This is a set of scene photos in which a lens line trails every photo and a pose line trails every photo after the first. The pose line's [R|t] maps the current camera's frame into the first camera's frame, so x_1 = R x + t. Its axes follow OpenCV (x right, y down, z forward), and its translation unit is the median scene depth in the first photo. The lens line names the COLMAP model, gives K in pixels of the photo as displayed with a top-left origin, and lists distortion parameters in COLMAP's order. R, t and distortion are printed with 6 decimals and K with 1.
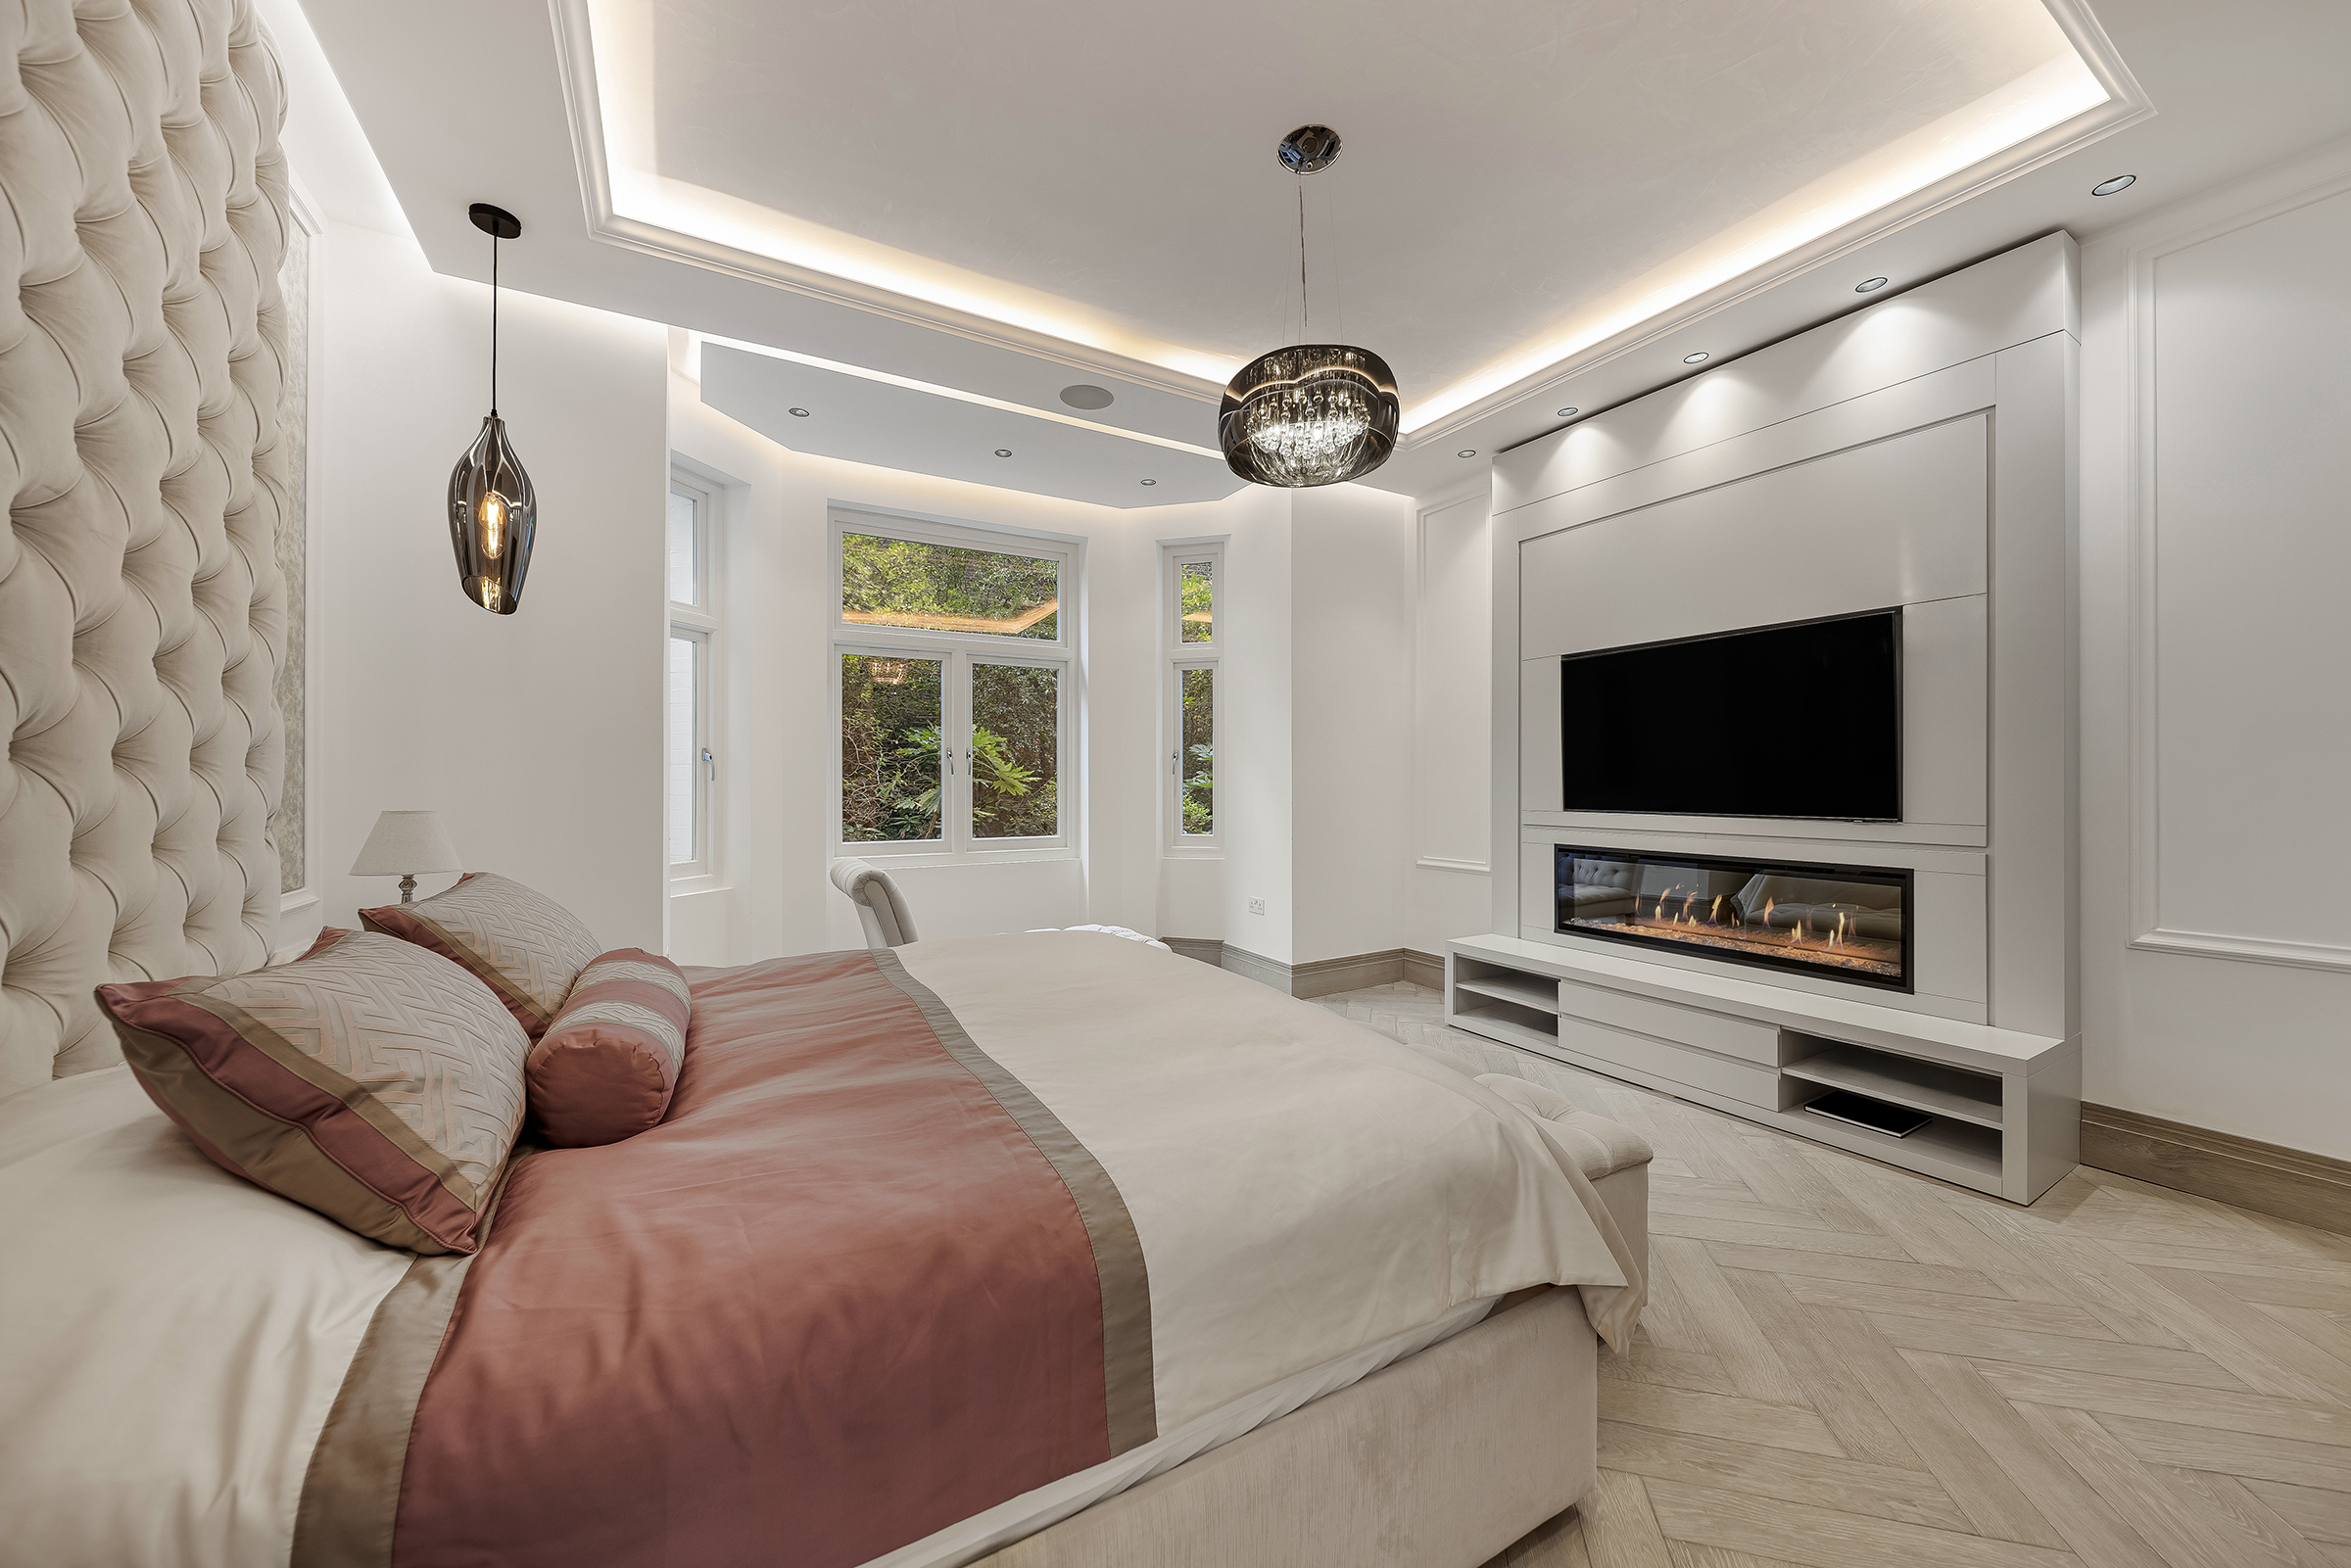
lens RADIAL K [[849.4, 0, 1174.2], [0, 849.4, 773.5], [0, 0, 1]] dist [0.000496, 0.000076]
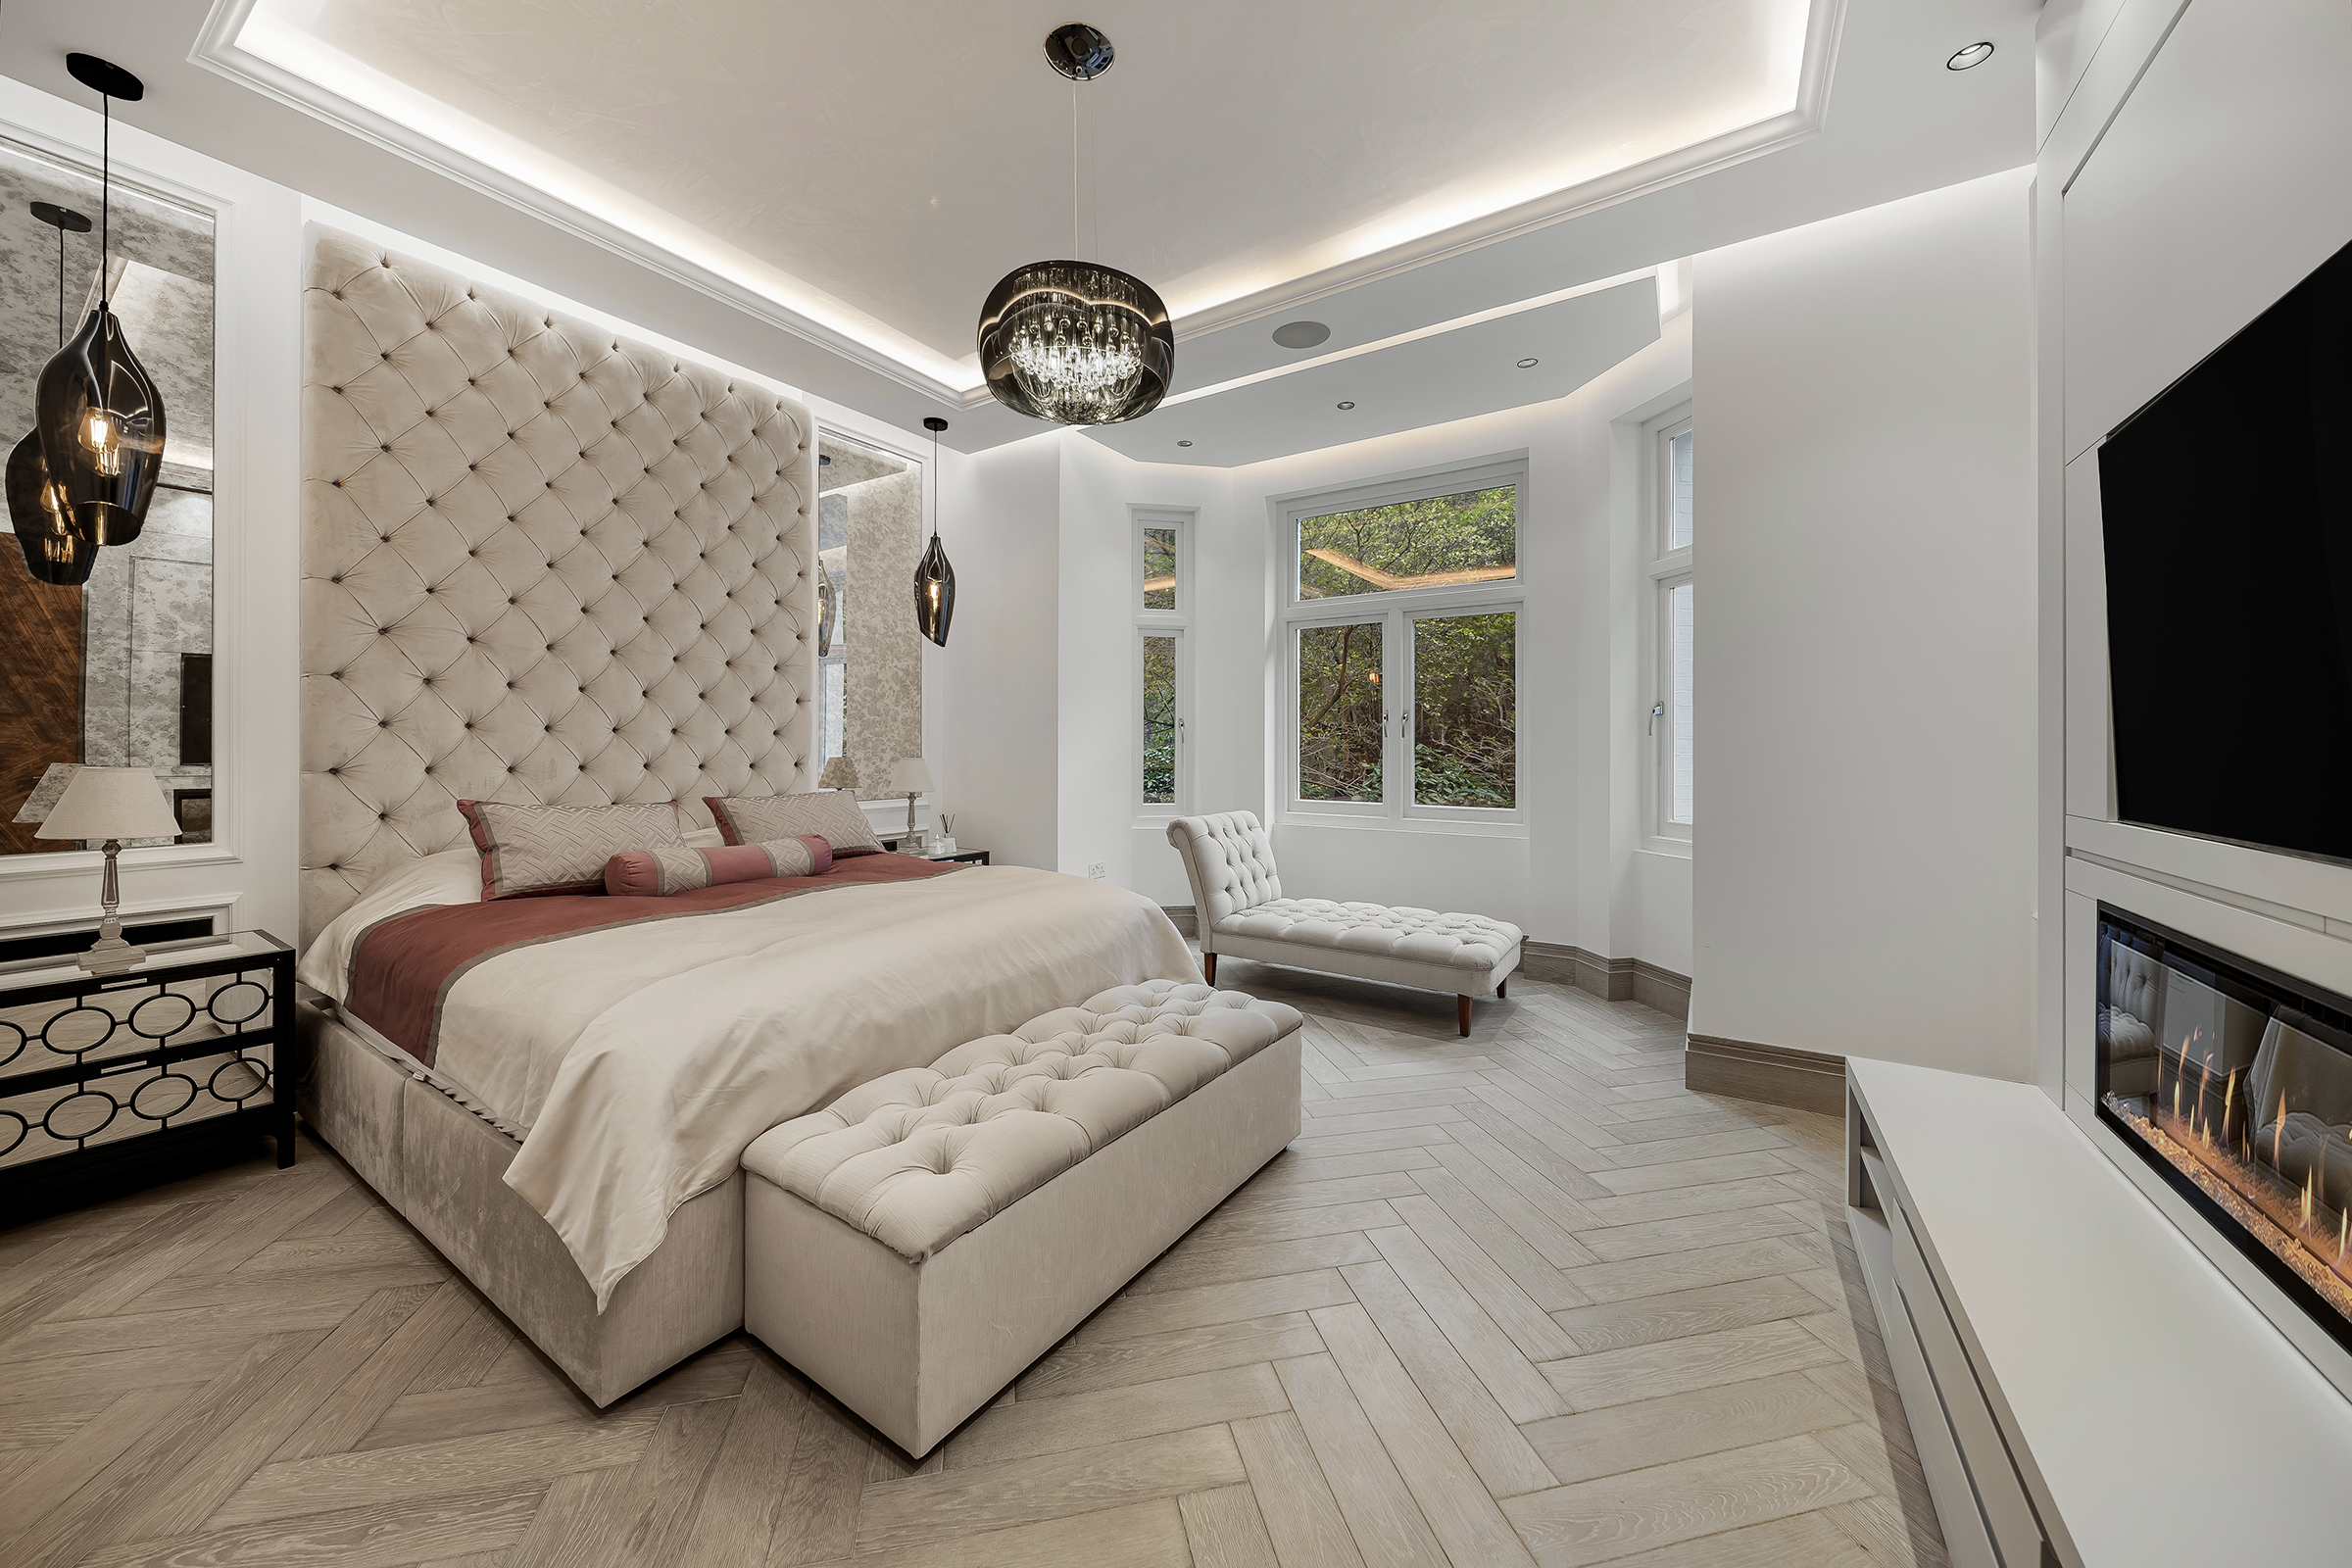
lens RADIAL K [[855.0, 0, 1174.6], [0, 855.0, 740.8], [0, 0, 1]] dist [0.001277, 0.000049]
pose [[0.435540, 0.000701, -0.900169, 0.722304], [0.002837, 0.999994, 0.002151, 0.002774], [0.900165, -0.003491, 0.435536, 0.482067]]
